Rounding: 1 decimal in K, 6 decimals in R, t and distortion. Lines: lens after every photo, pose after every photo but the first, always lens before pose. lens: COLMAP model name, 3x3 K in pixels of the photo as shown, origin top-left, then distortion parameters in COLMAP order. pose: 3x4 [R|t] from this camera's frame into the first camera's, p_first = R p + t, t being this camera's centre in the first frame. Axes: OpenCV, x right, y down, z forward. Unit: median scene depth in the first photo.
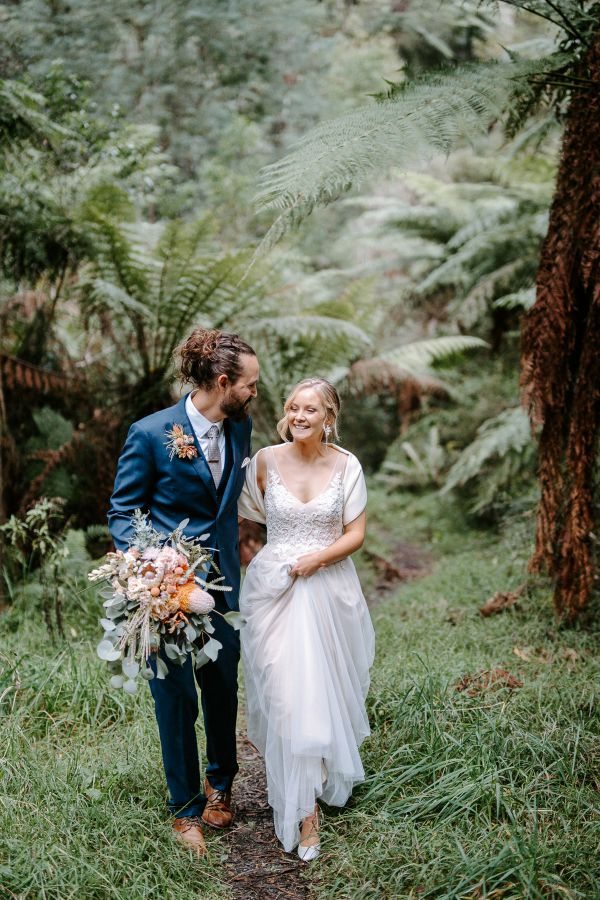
lens RADIAL K [[1267.7, 0, 299.8], [0, 1267.7, 442.0], [0, 0, 1]] dist [0.045128, 0.000000]
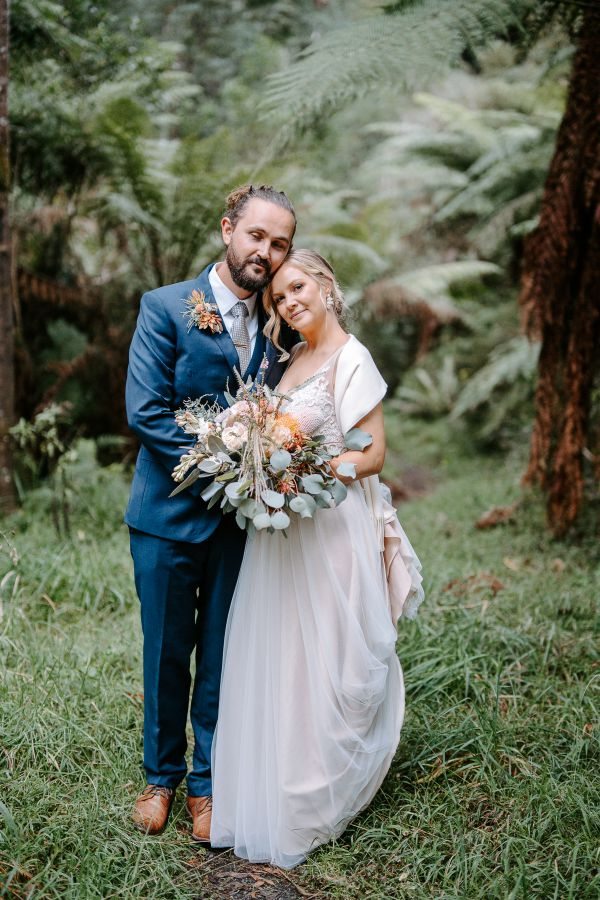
lens RADIAL K [[1267.7, 0, 307.8], [0, 1267.7, 448.0], [0, 0, 1]] dist [0.045128, 0.000000]
pose [[0.999585, 0.026560, -0.011122, 0.011556], [-0.025885, 0.998040, 0.056979, 0.011595], [0.012613, -0.056668, 0.998313, -0.016325]]
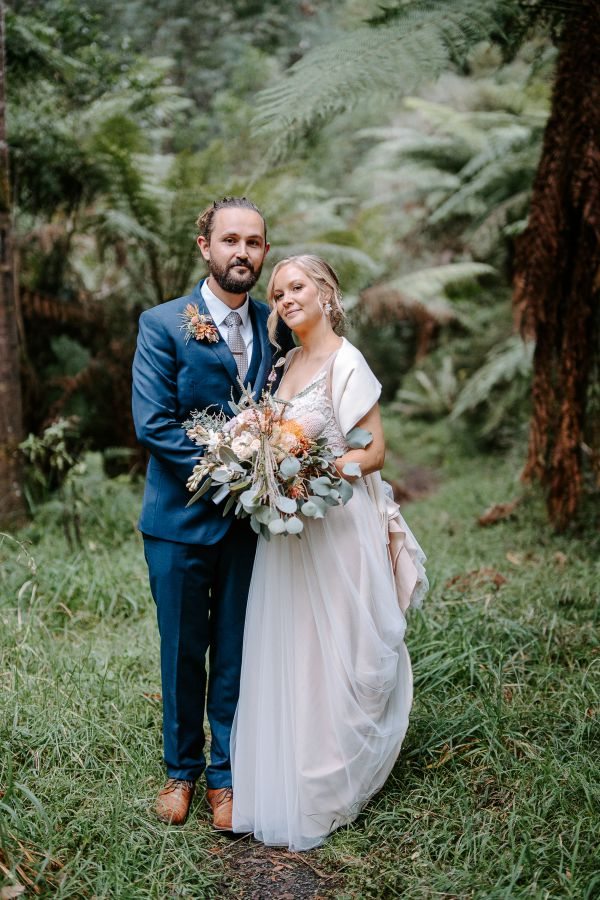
lens RADIAL K [[1267.7, 0, 294.5], [0, 1267.7, 447.6], [0, 0, 1]] dist [0.045128, 0.000000]
pose [[0.999667, -0.009249, -0.024092, 0.011988], [0.010496, 0.998584, 0.052149, 0.011413], [0.023576, -0.052385, 0.998349, -0.031978]]
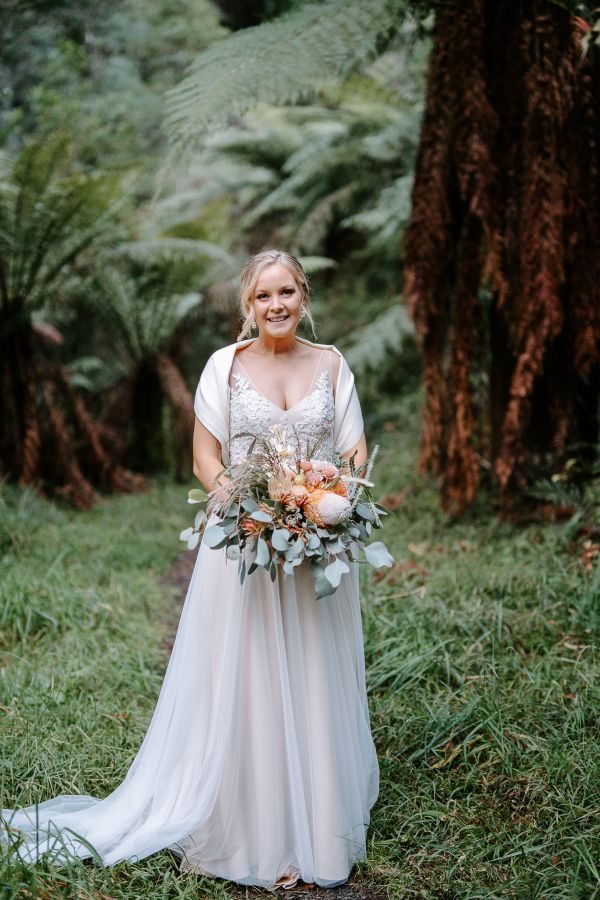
lens RADIAL K [[1267.7, 0, 296.4], [0, 1267.7, 445.3], [0, 0, 1]] dist [0.045128, 0.000000]
pose [[0.988570, -0.050723, 0.141974, -0.044828], [0.042898, 0.997415, 0.057644, 0.009193], [-0.144531, -0.050895, 0.988190, -0.016609]]
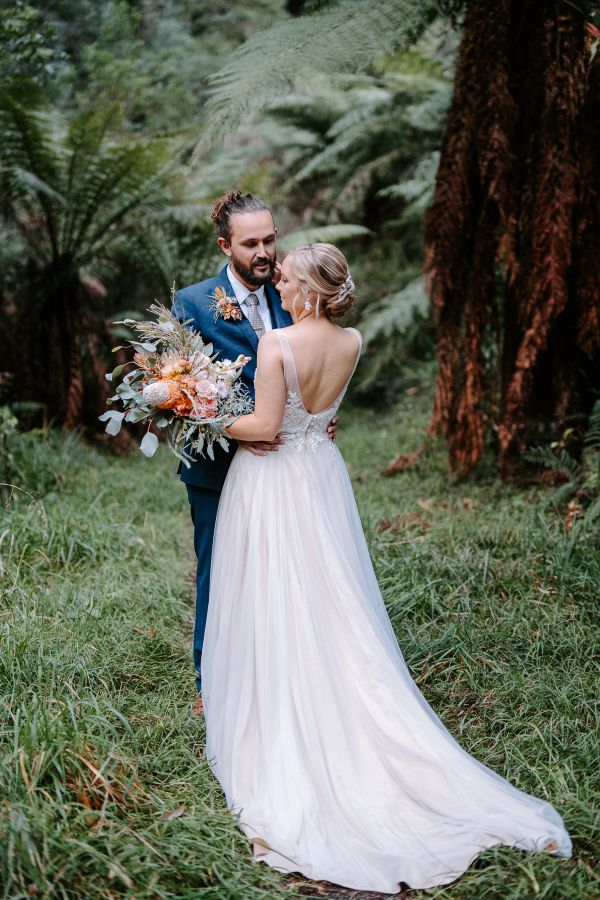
lens RADIAL K [[1267.7, 0, 306.4], [0, 1267.7, 451.6], [0, 0, 1]] dist [0.045128, 0.000000]
pose [[0.992706, -0.012412, 0.119924, -0.044758], [0.000883, 0.995408, 0.095714, 0.004796], [-0.120561, -0.094910, 0.988158, -0.080323]]
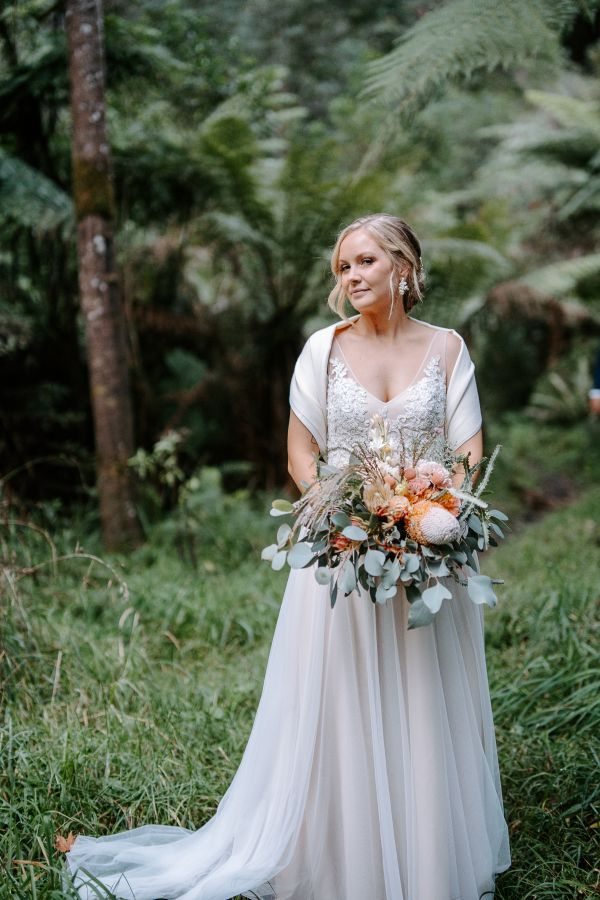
lens RADIAL K [[1267.7, 0, 291.9], [0, 1267.7, 436.4], [0, 0, 1]] dist [0.045128, 0.000000]
pose [[0.990727, -0.045137, -0.128154, 0.012995], [0.049053, 0.998416, 0.027569, 0.017952], [0.126706, -0.033600, 0.991371, 0.022725]]
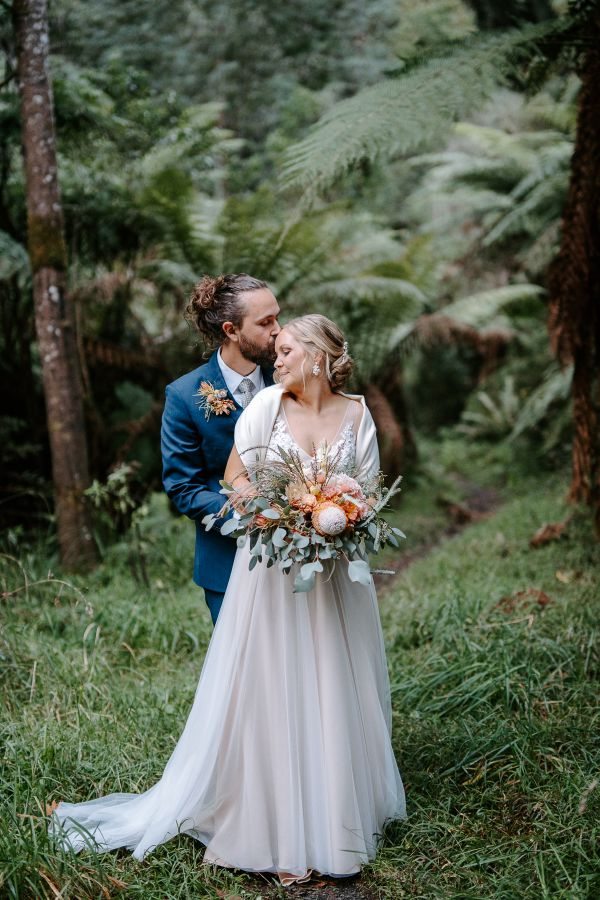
lens RADIAL K [[1267.7, 0, 297.7], [0, 1267.7, 442.3], [0, 0, 1]] dist [0.045128, 0.000000]
pose [[0.994367, -0.065699, -0.083177, 0.029692], [0.068130, 0.997319, 0.026723, 0.004859], [0.081198, -0.032239, 0.996176, -0.058273]]
